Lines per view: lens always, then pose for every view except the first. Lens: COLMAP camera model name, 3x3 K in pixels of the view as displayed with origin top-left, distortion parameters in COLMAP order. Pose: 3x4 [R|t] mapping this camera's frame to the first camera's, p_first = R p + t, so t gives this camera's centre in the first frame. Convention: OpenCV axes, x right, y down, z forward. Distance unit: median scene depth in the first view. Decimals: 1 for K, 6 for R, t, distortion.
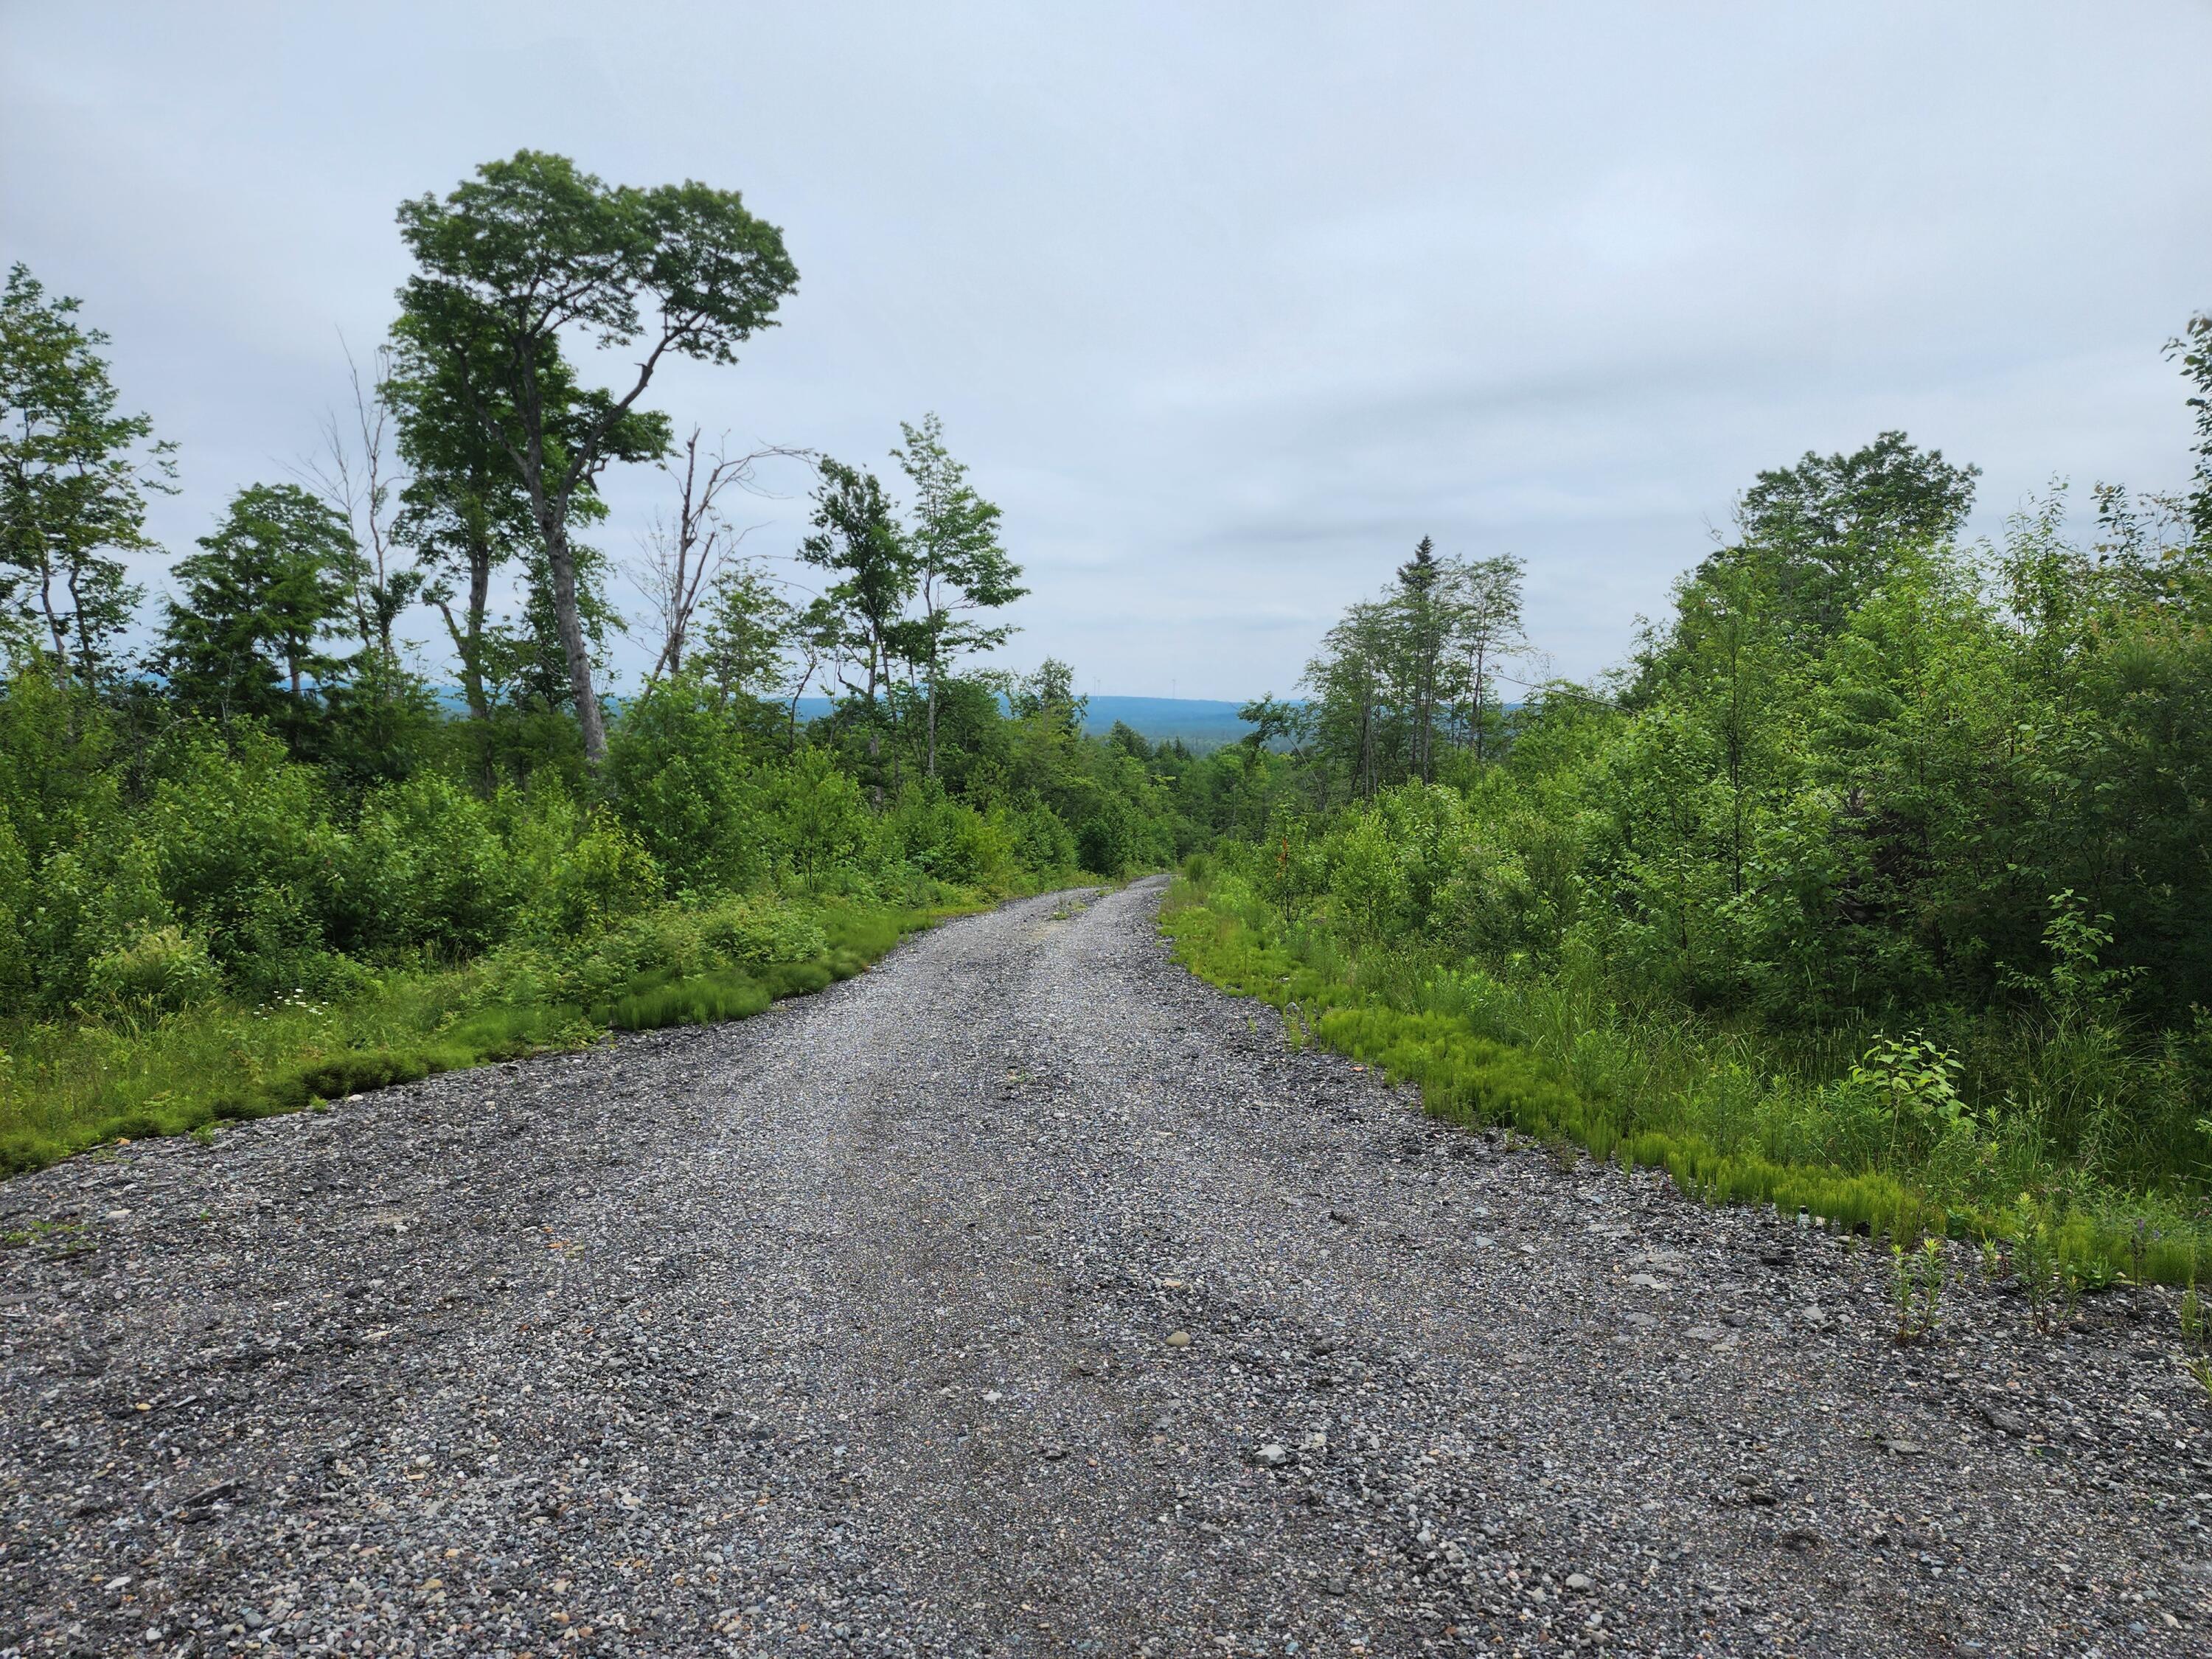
lens RADIAL K [[1514.0, 0, 1098.6], [0, 1514.0, 839.6], [0, 0, 1]] dist [0.039842, 0.009357]
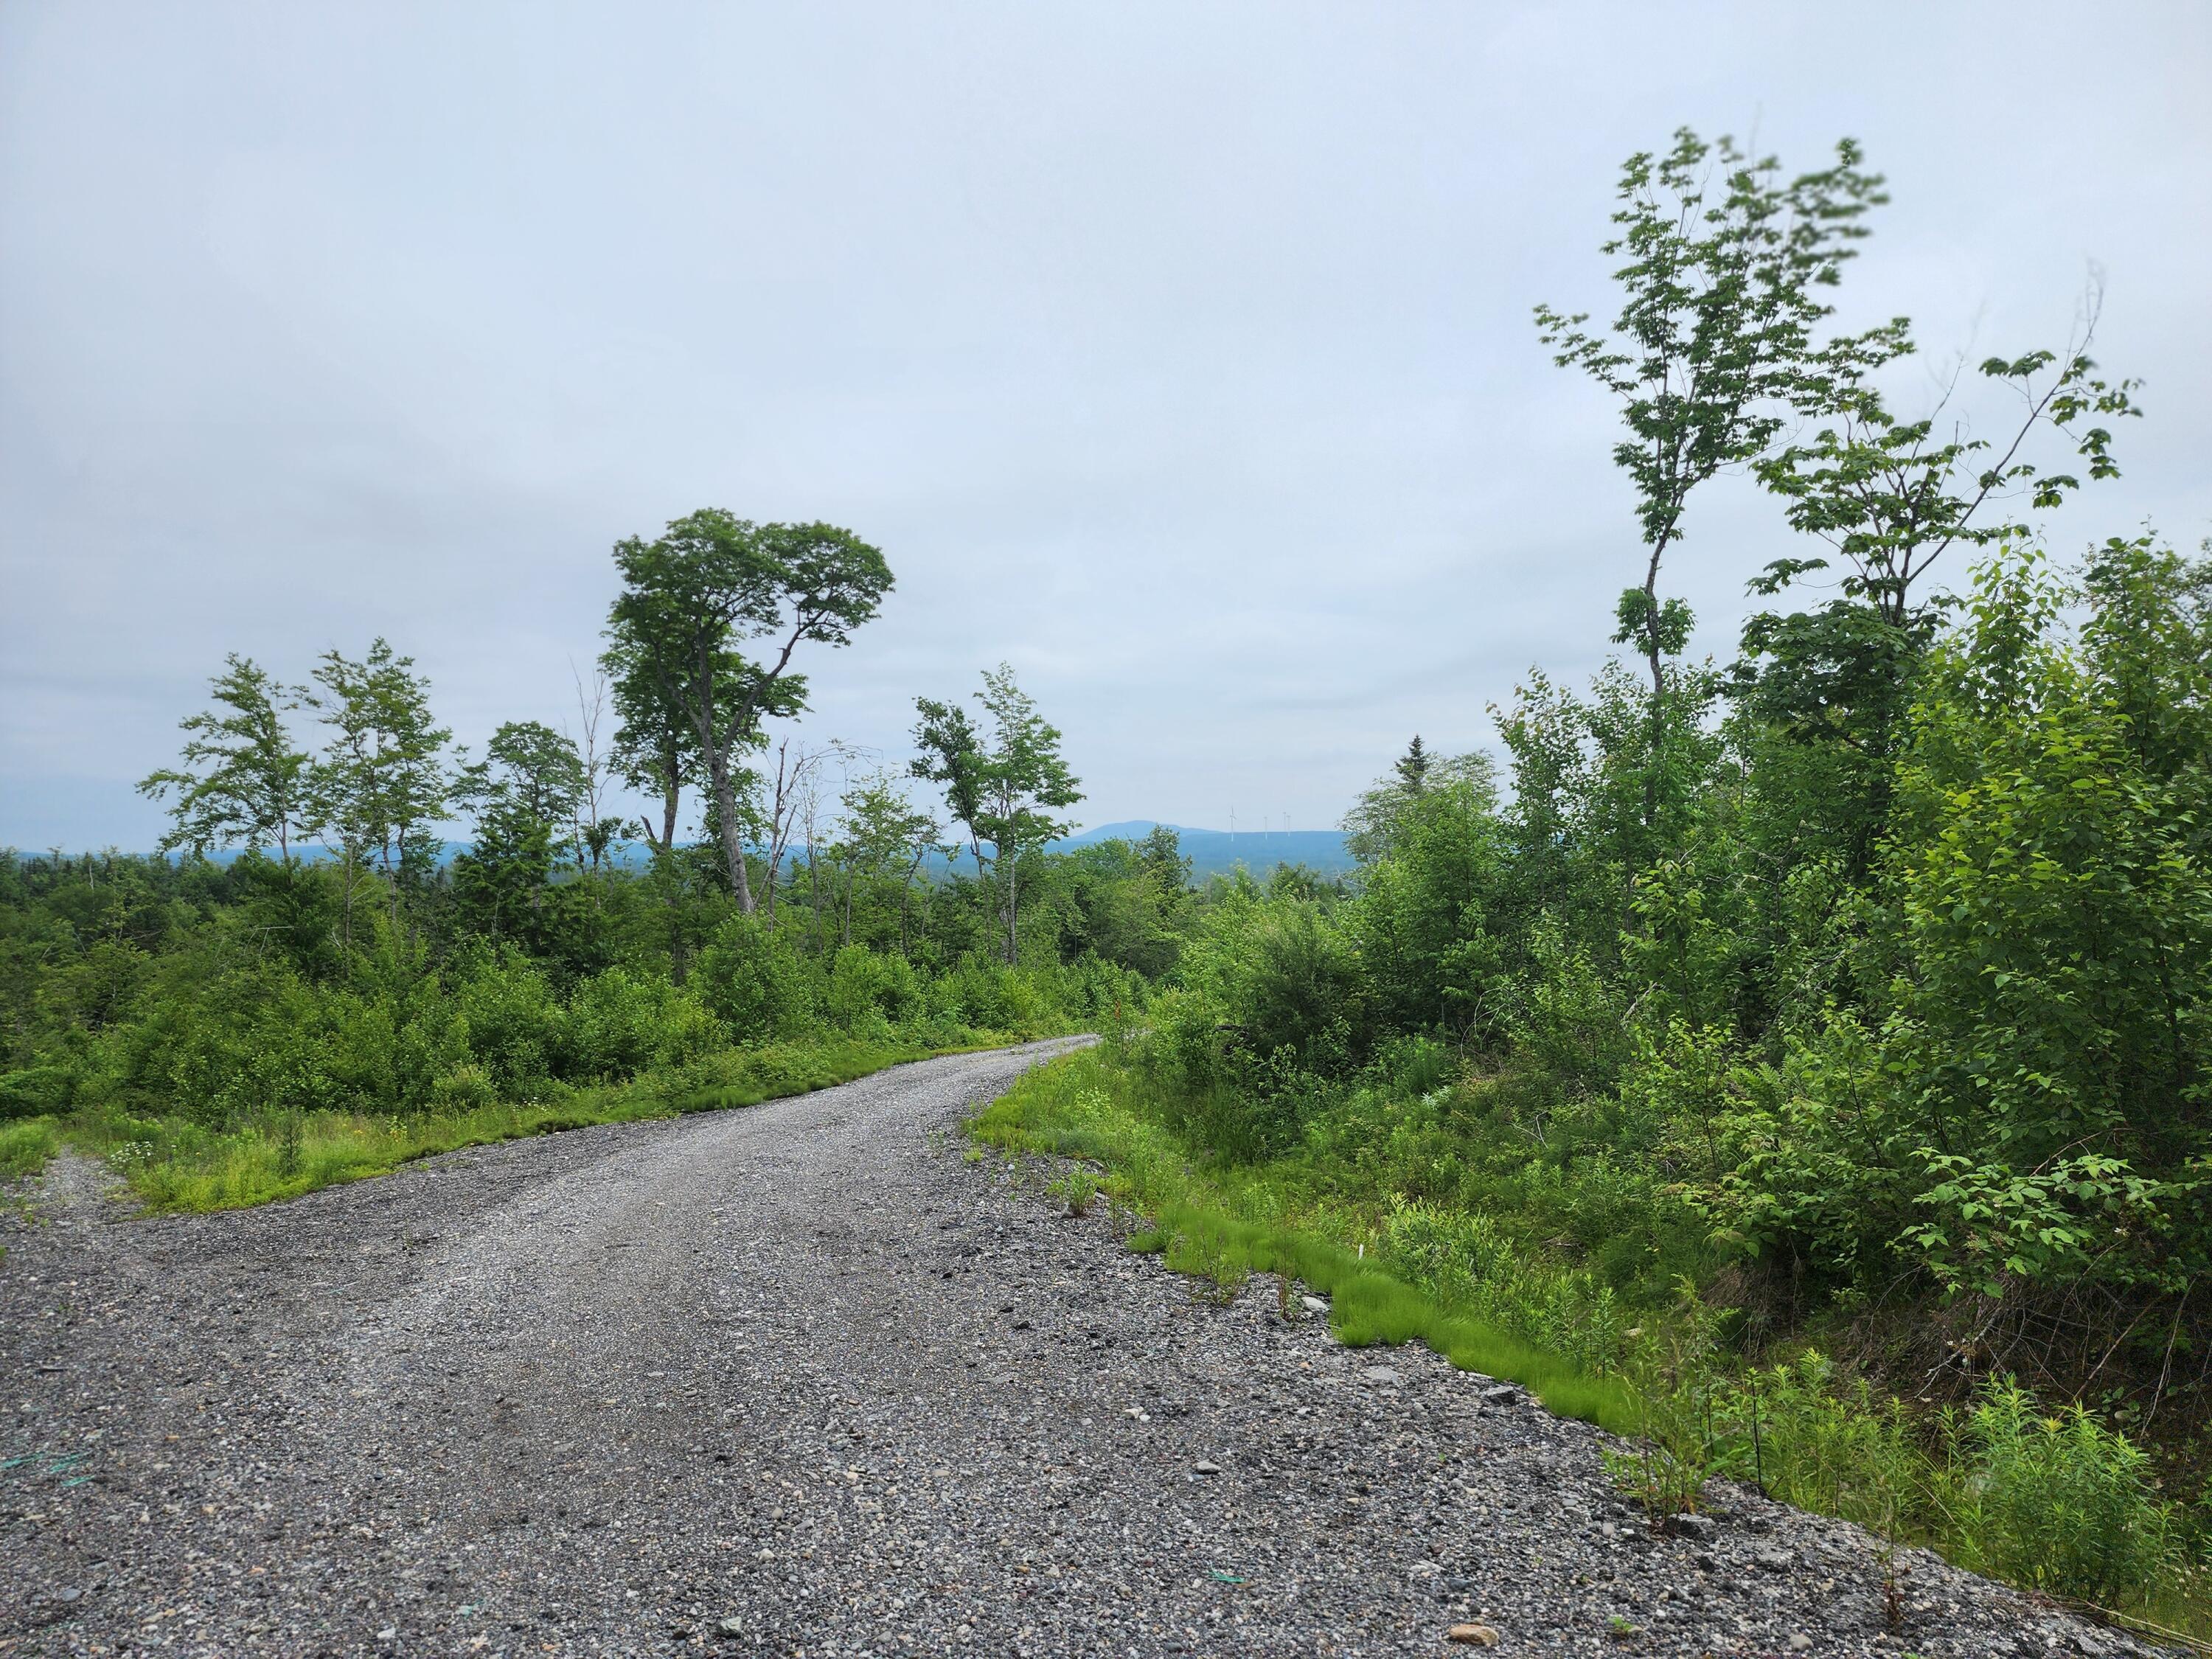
lens RADIAL K [[1465.6, 0, 1111.8], [0, 1465.6, 836.8], [0, 0, 1]] dist [0.065628, -0.050319]
pose [[0.993816, -0.026677, -0.107791, 0.132260], [0.016220, 0.995177, -0.096744, -0.011370], [0.109852, 0.094397, 0.989455, -0.257346]]
